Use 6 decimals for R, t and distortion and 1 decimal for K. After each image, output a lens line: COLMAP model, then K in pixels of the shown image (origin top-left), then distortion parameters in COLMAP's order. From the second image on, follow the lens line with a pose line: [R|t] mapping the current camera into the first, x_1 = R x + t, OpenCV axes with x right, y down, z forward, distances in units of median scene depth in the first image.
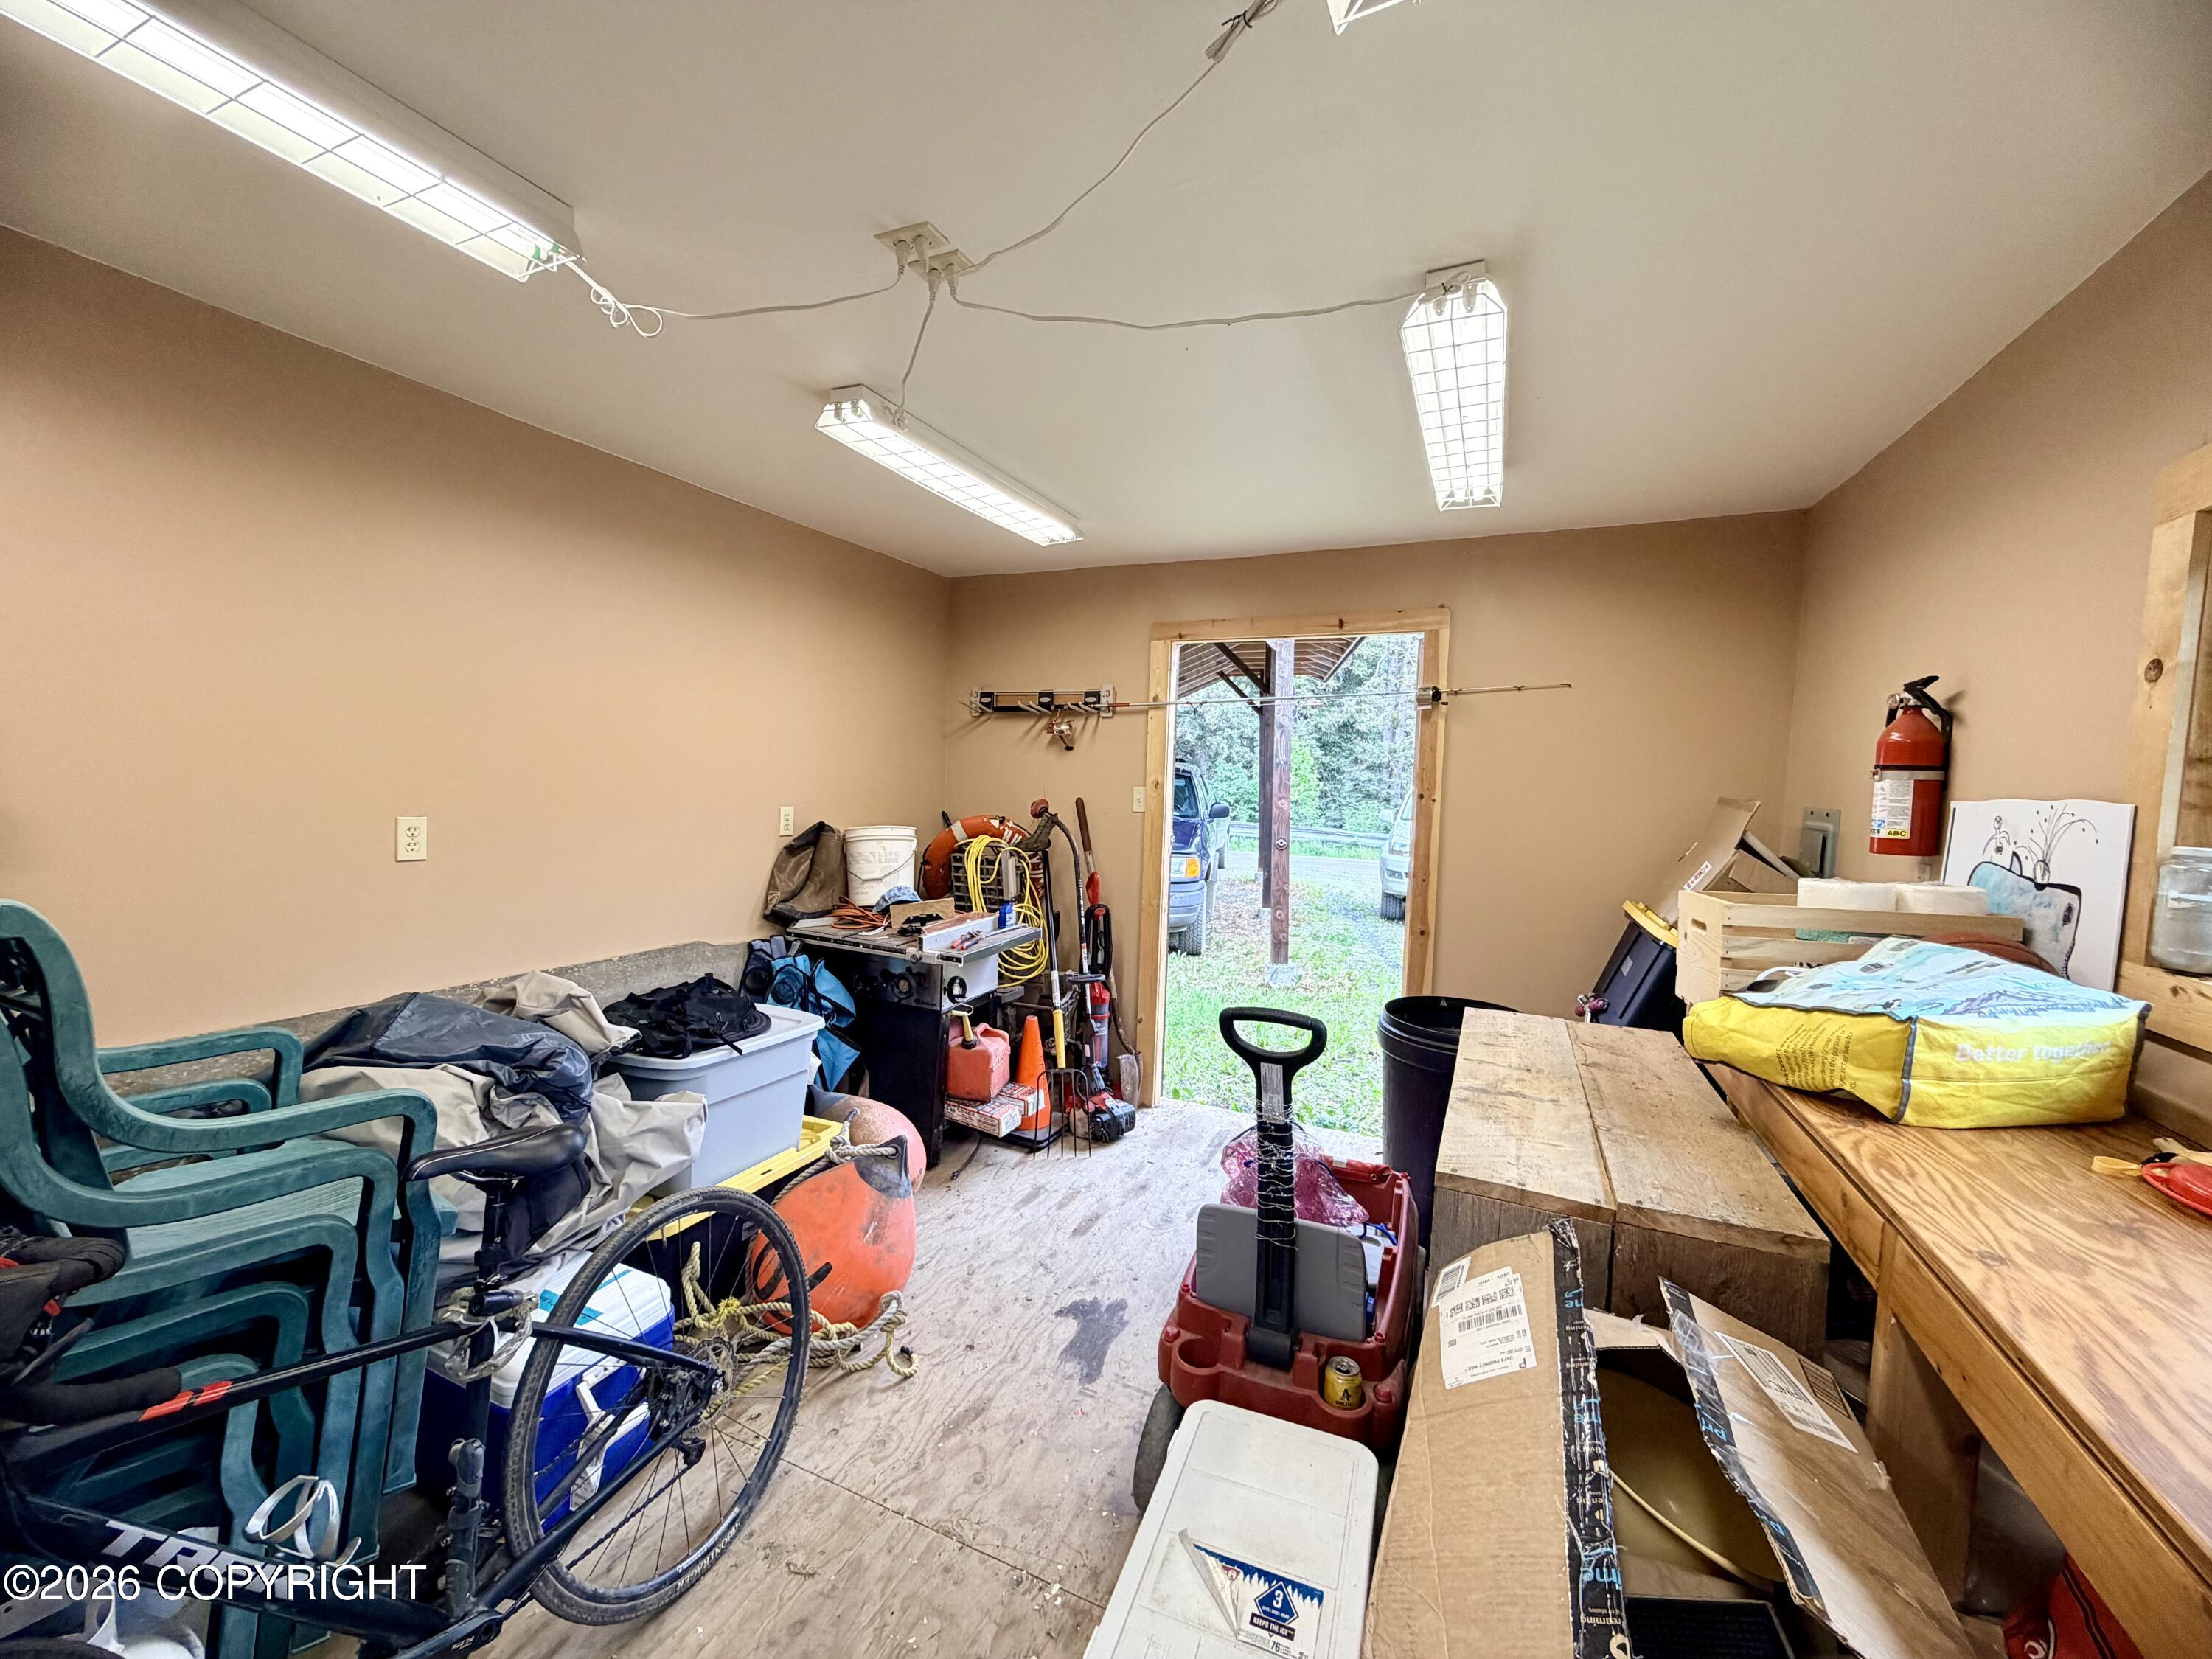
lens RADIAL K [[887.9, 0, 1111.9], [0, 887.9, 837.9], [0, 0, 1]] dist [-0.001280, 0.001086]
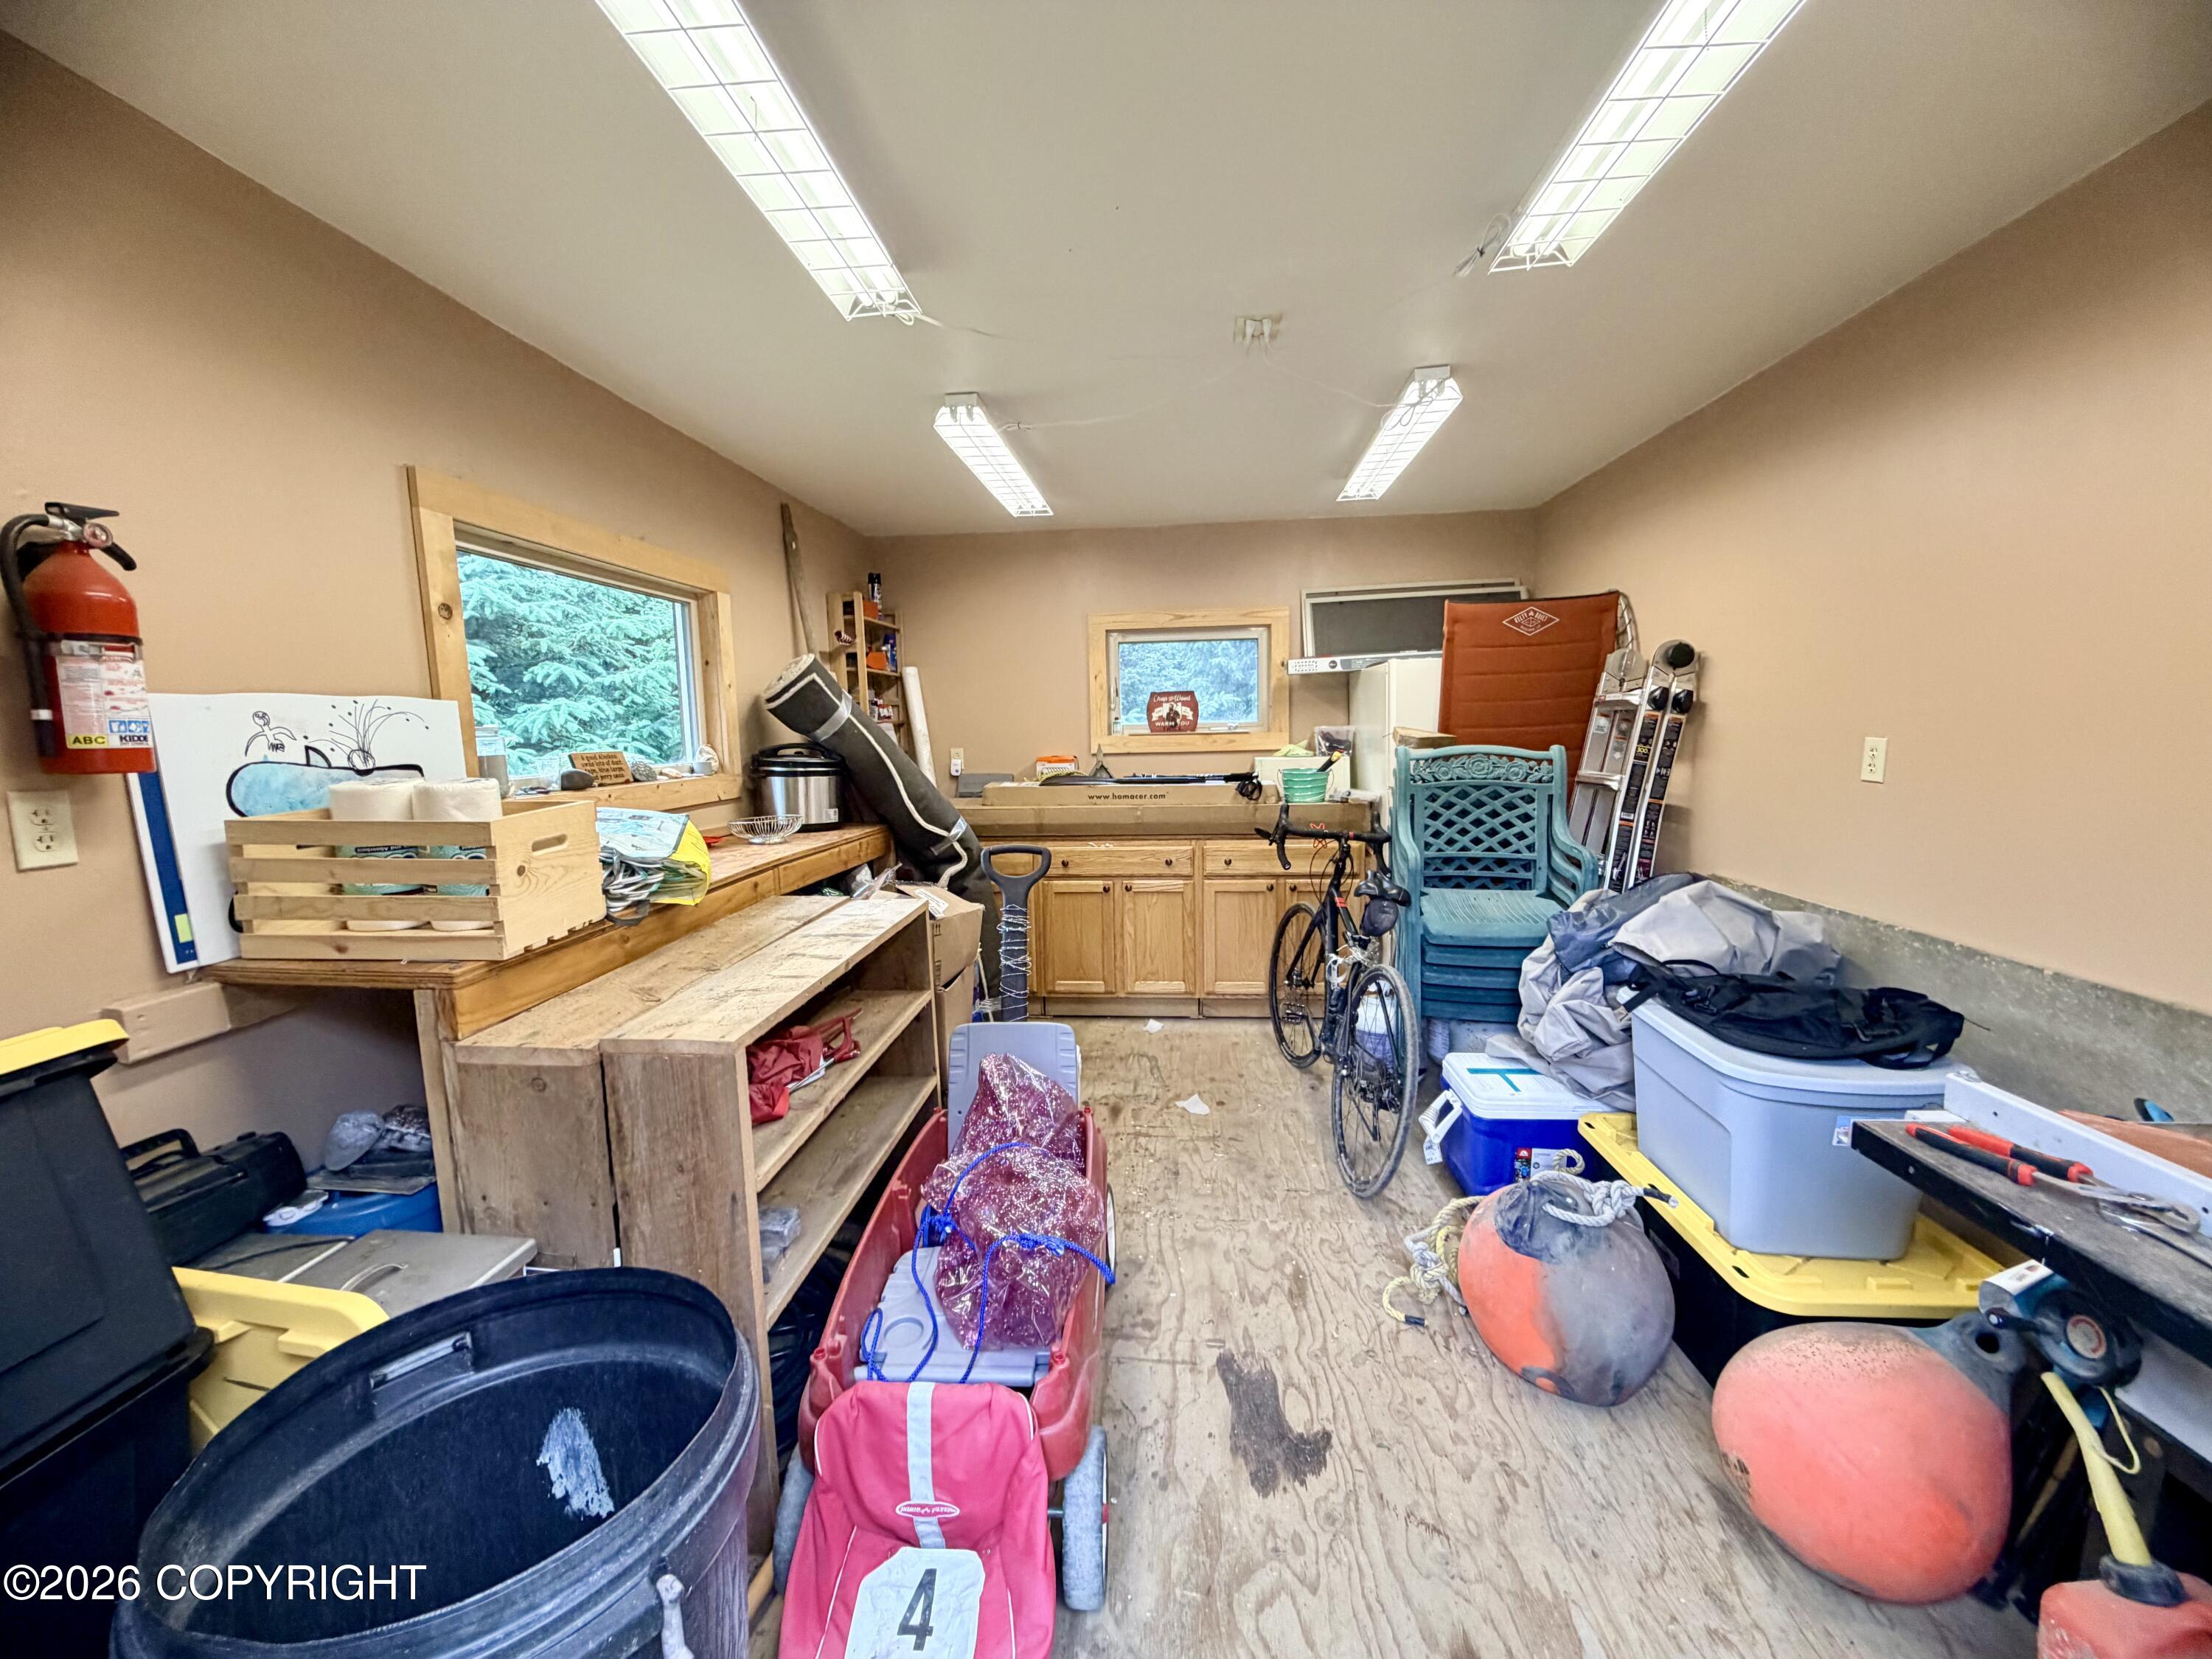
lens RADIAL K [[887.9, 0, 1109.3], [0, 887.9, 840.3], [0, 0, 1]] dist [-0.001280, 0.001086]
pose [[-0.943970, 0.033204, -0.328358, 0.352261], [-0.029439, 0.982488, 0.183984, -0.067531], [0.328717, 0.183342, -0.926461, 1.646591]]
